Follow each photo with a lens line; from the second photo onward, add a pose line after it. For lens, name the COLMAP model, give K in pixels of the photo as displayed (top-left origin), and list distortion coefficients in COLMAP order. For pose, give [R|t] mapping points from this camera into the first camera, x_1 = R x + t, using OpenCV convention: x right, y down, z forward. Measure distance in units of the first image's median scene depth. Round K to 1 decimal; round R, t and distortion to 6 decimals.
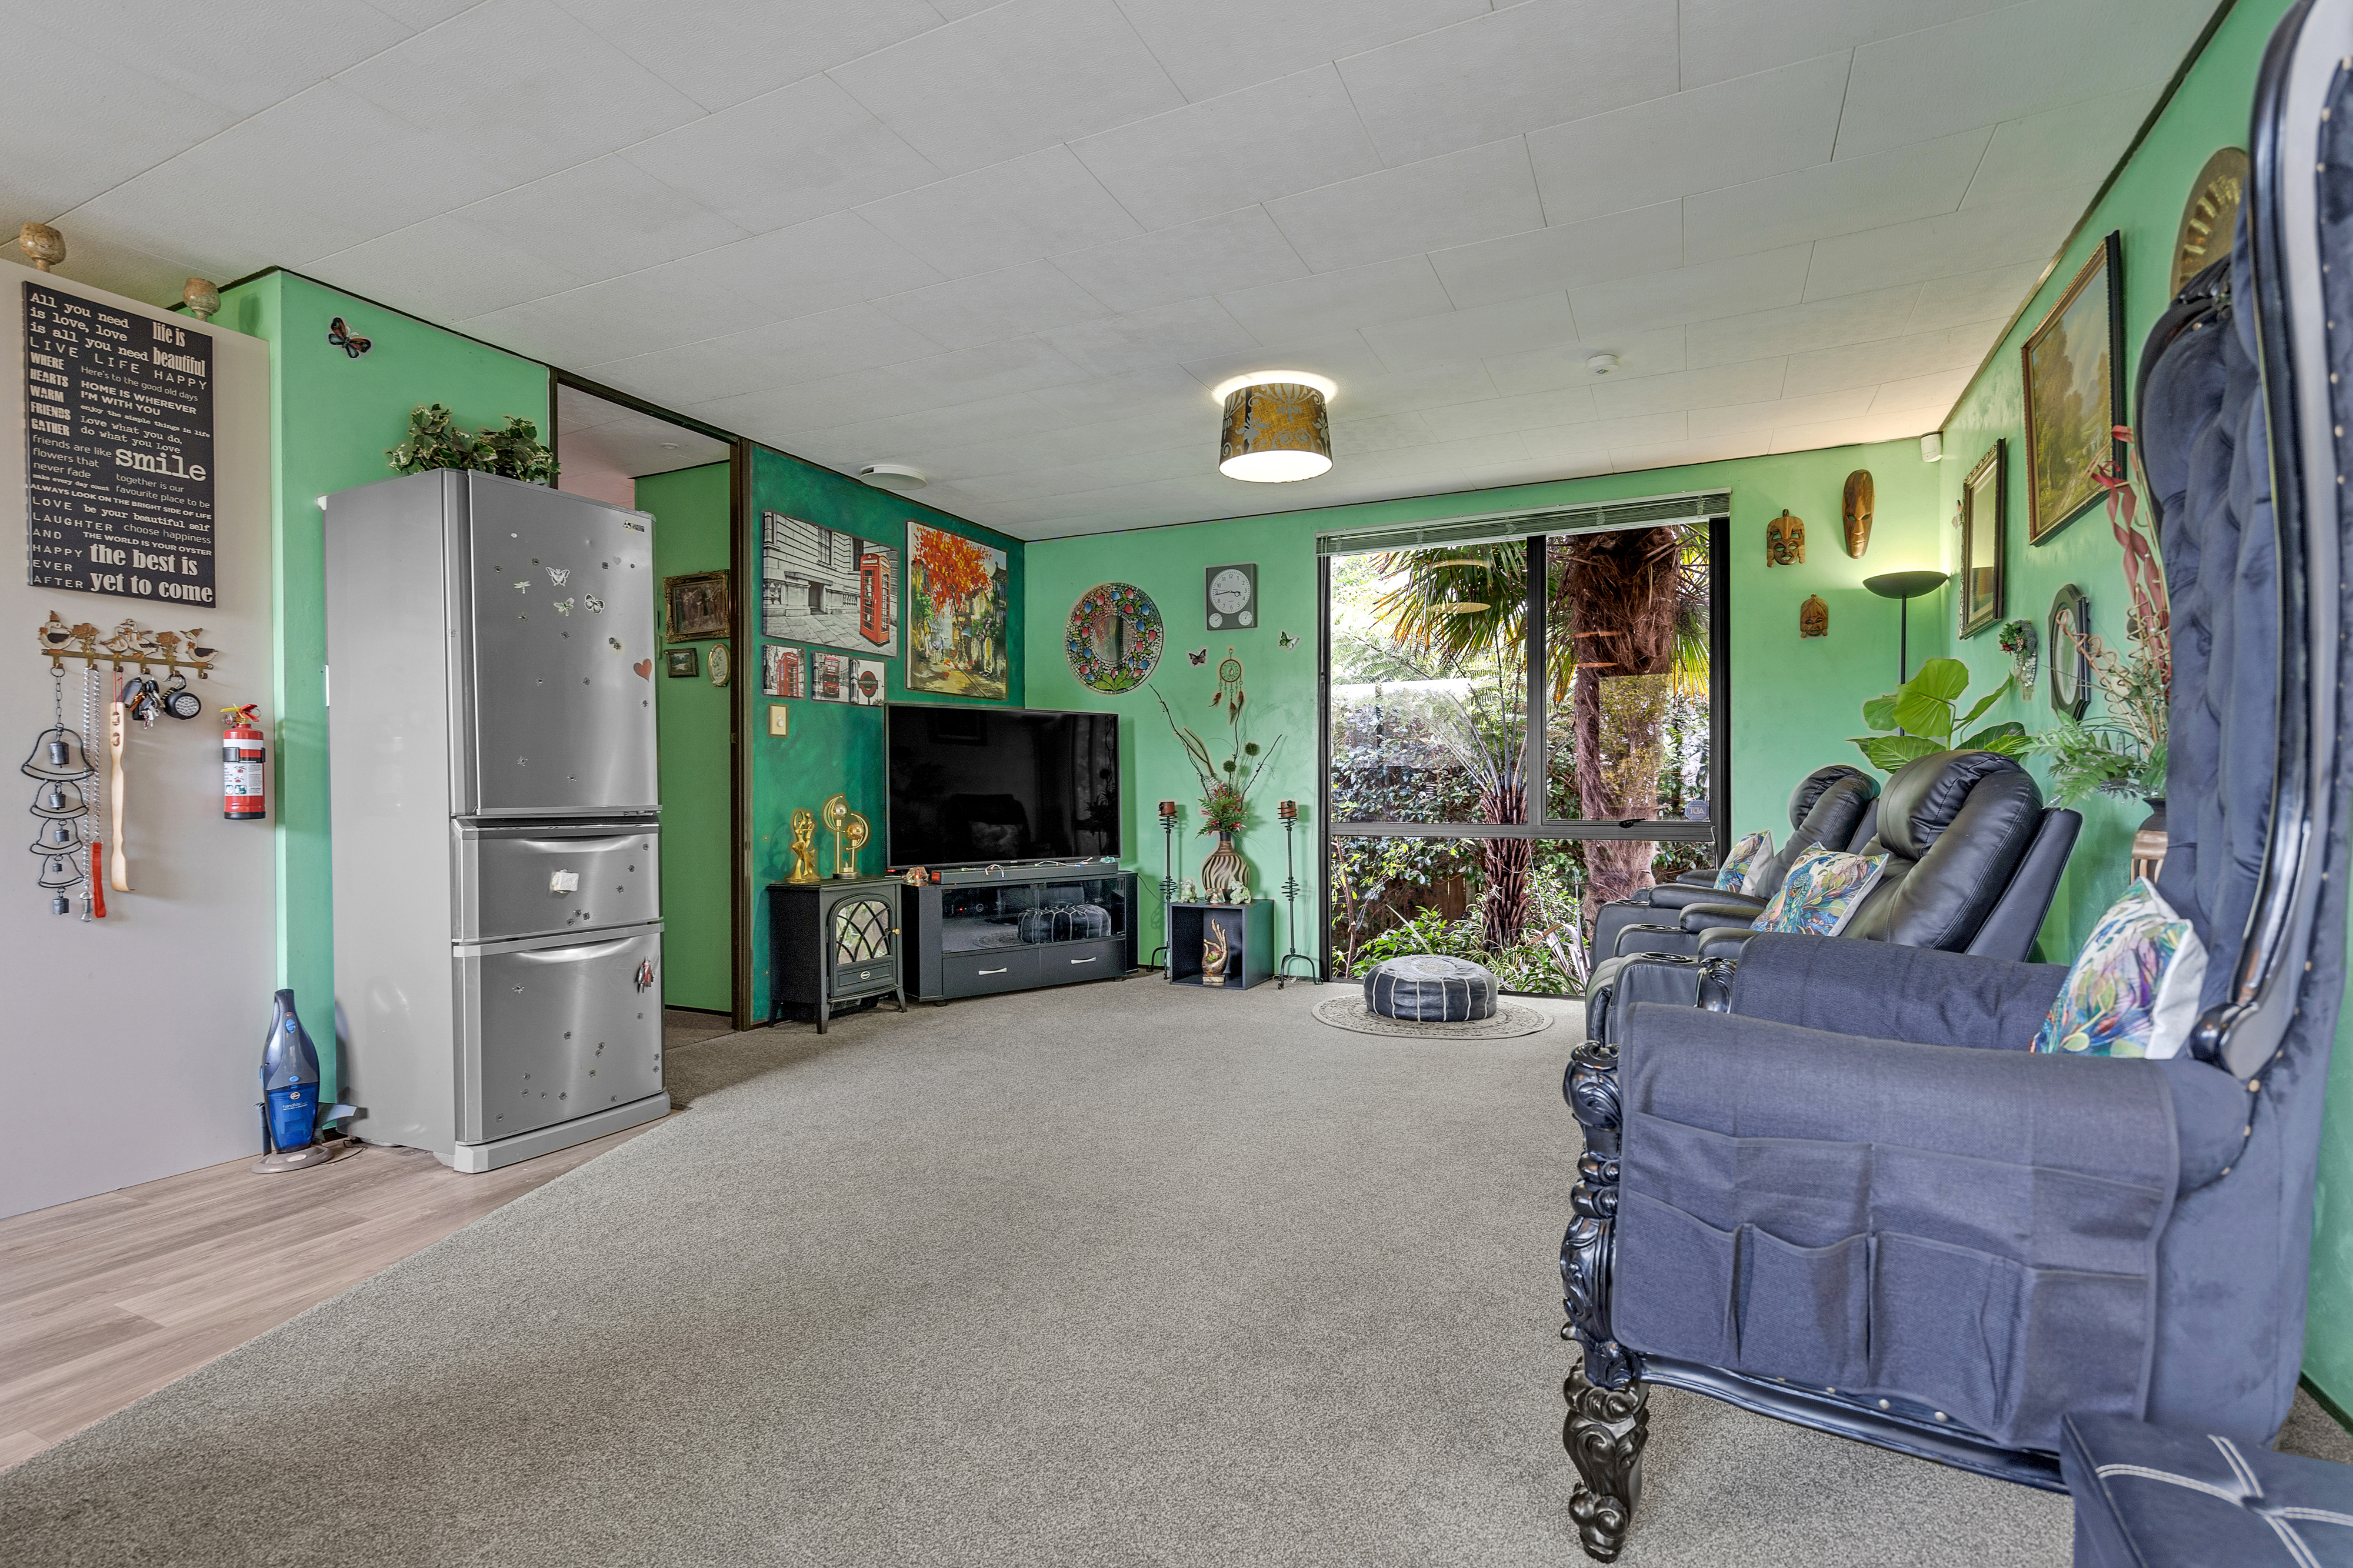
lens RADIAL K [[1129.5, 0, 1173.1], [0, 1129.5, 805.0], [0, 0, 1]] dist [-0.001105, 0.000503]
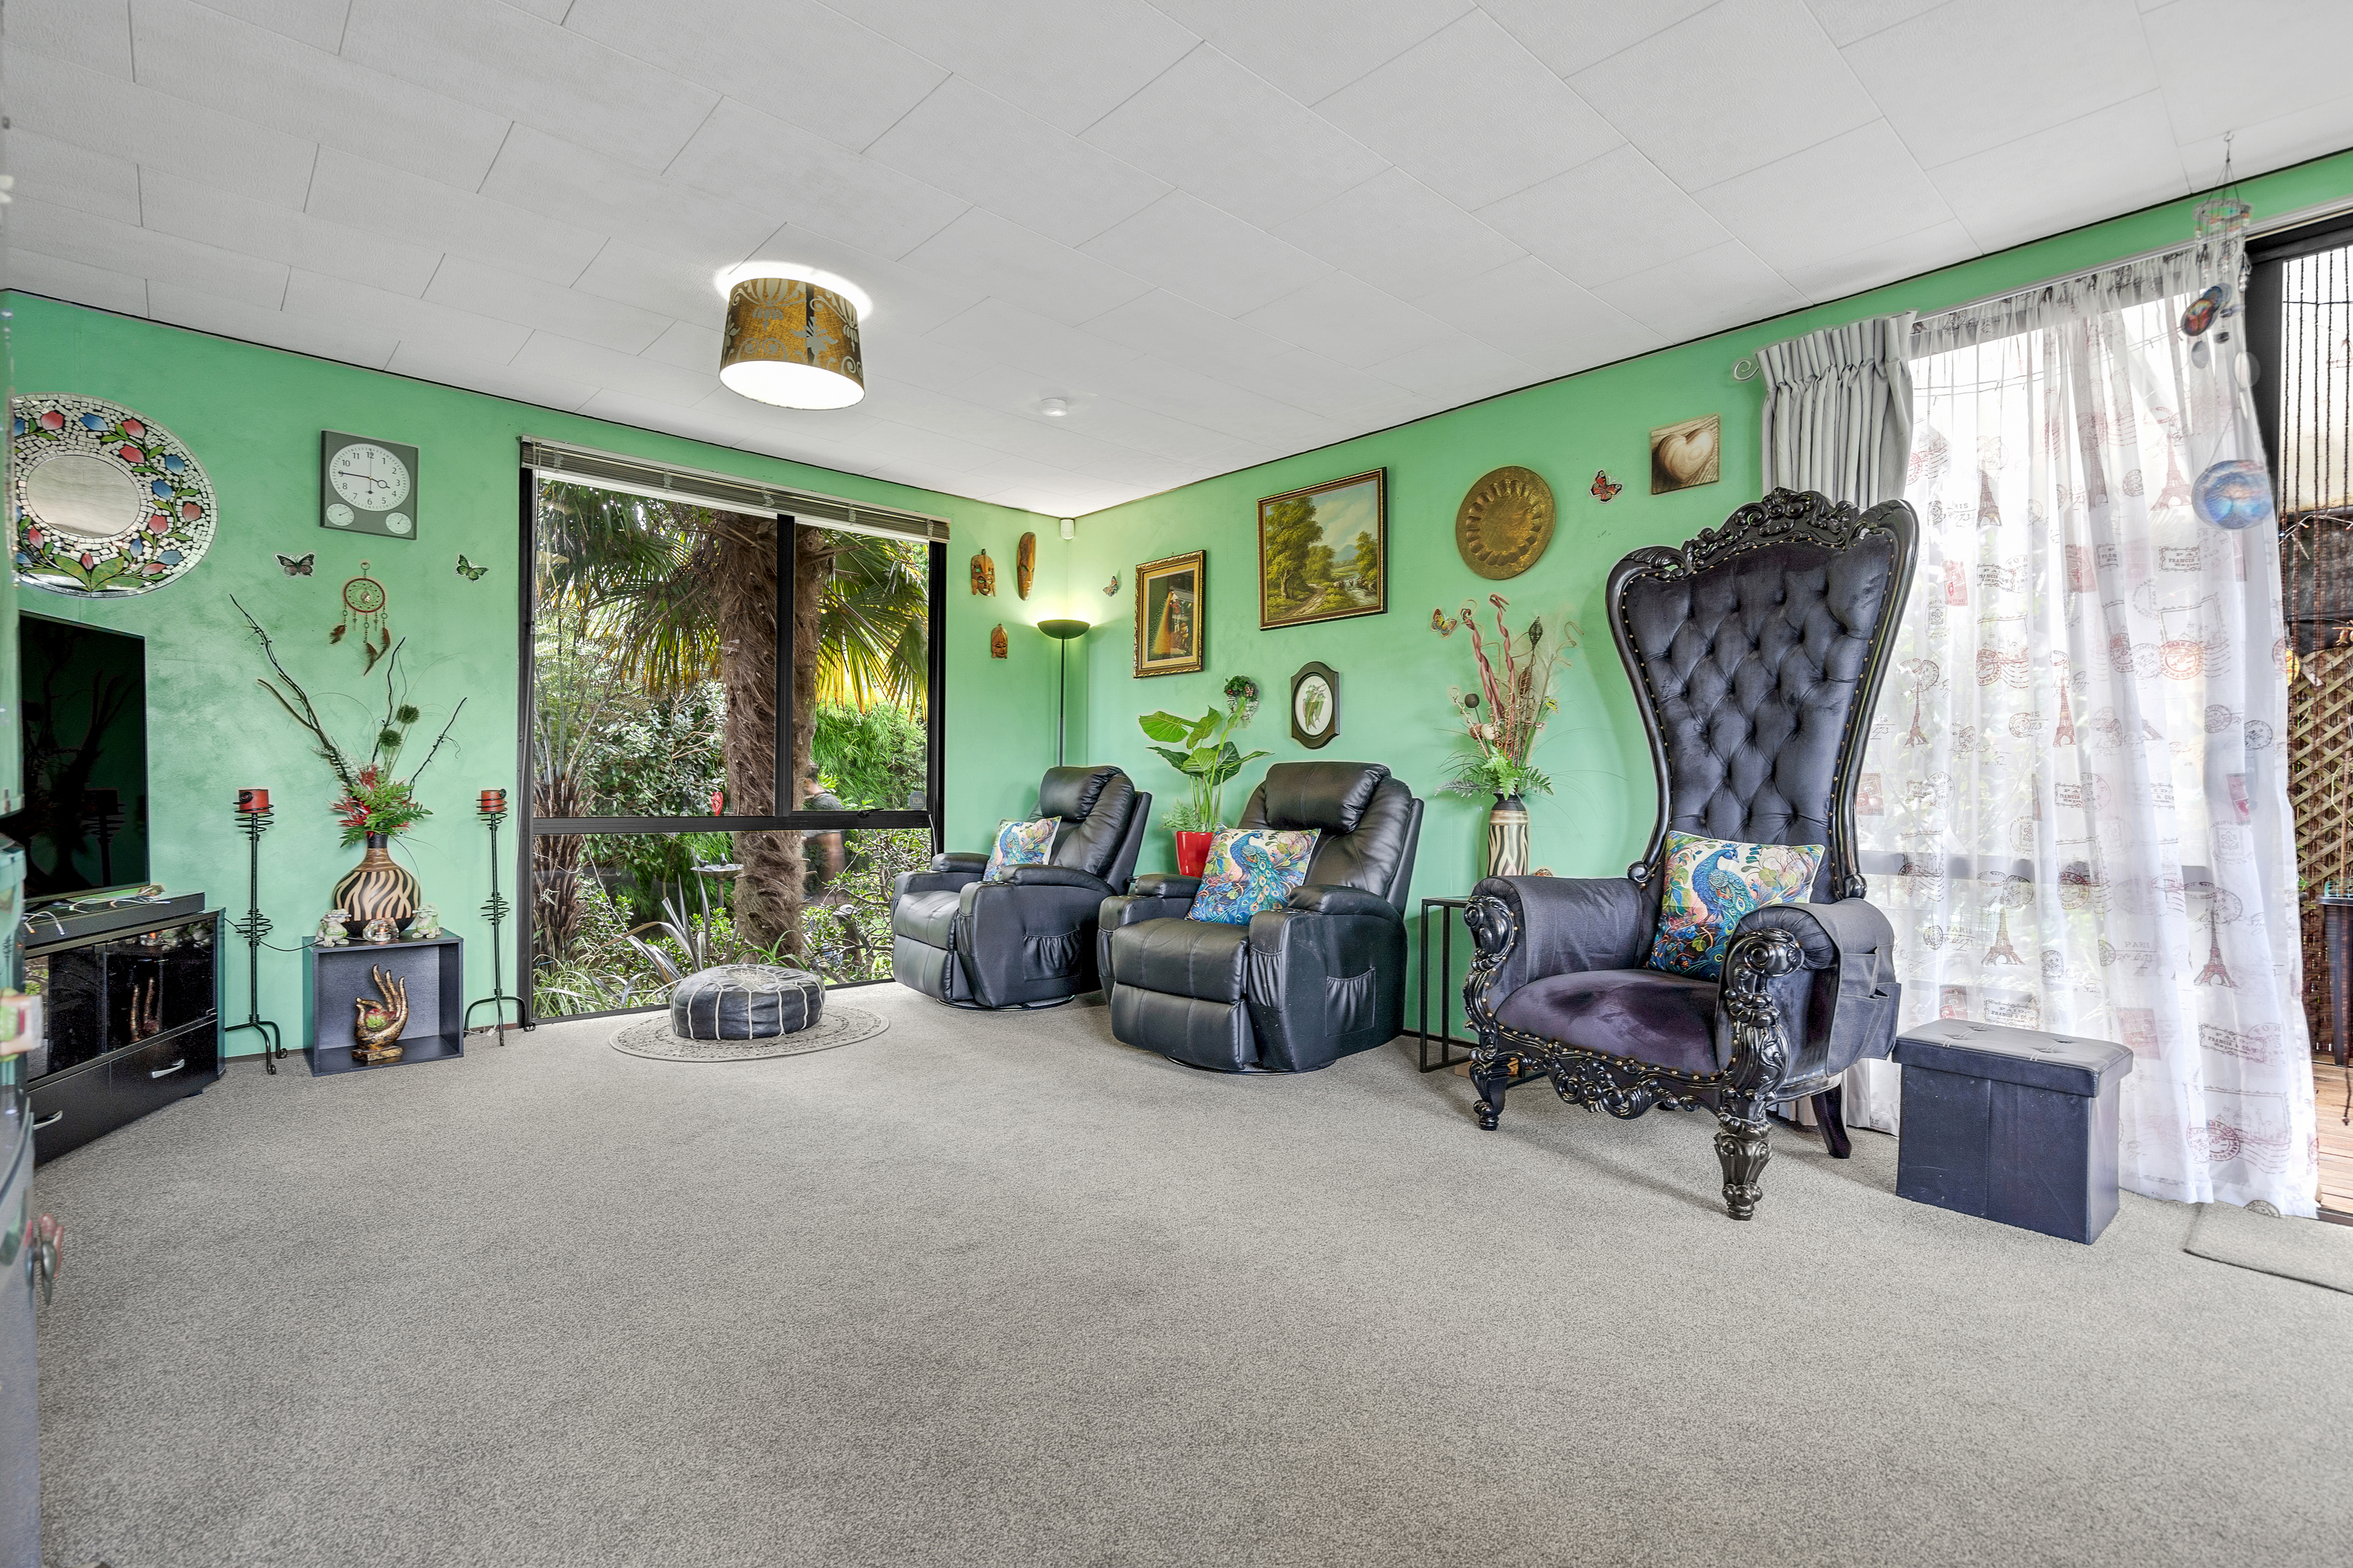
lens RADIAL K [[1129.5, 0, 1173.1], [0, 1129.5, 805.0], [0, 0, 1]] dist [-0.001105, 0.000503]
pose [[0.355318, -0.005019, 0.934732, -0.459732], [-0.001949, 0.999979, 0.006110, 0.001506], [-0.934743, -0.003993, 0.355301, 0.348229]]
